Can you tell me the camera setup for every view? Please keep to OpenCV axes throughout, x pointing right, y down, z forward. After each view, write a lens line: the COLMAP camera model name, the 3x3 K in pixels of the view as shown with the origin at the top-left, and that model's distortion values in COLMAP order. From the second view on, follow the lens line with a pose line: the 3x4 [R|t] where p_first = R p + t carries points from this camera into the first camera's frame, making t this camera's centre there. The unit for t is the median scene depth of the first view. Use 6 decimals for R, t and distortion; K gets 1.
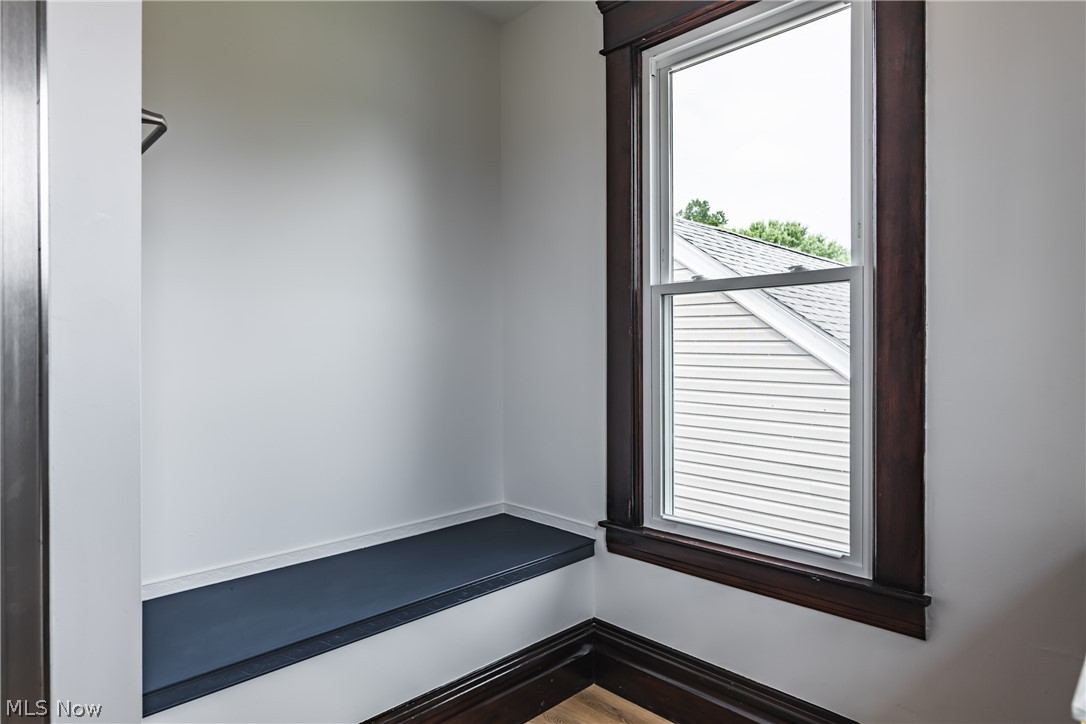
lens RADIAL K [[636.6, 0, 539.1], [0, 636.6, 357.5], [0, 0, 1]] dist [0.039622, 0.003567]
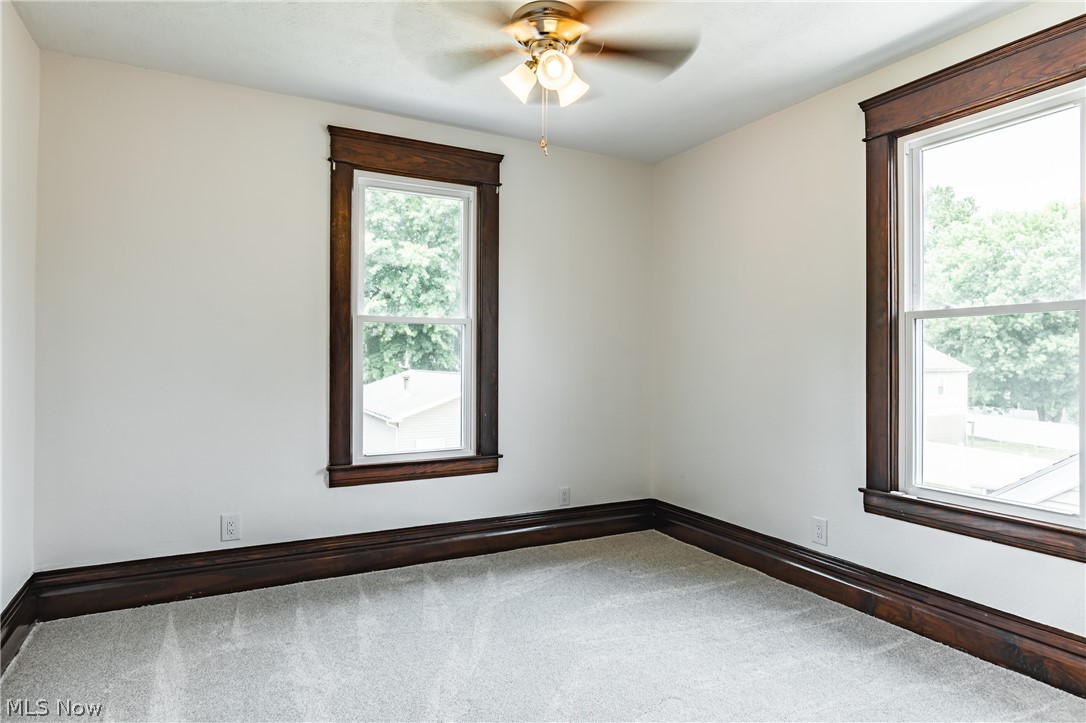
lens RADIAL K [[636.6, 0, 549.6], [0, 636.6, 362.7], [0, 0, 1]] dist [0.039622, 0.003567]
pose [[0.956076, 0.001590, -0.293113, -0.137658], [-0.002936, 0.999987, -0.004153, 0.001949], [0.293103, 0.004831, 0.956069, -0.503281]]
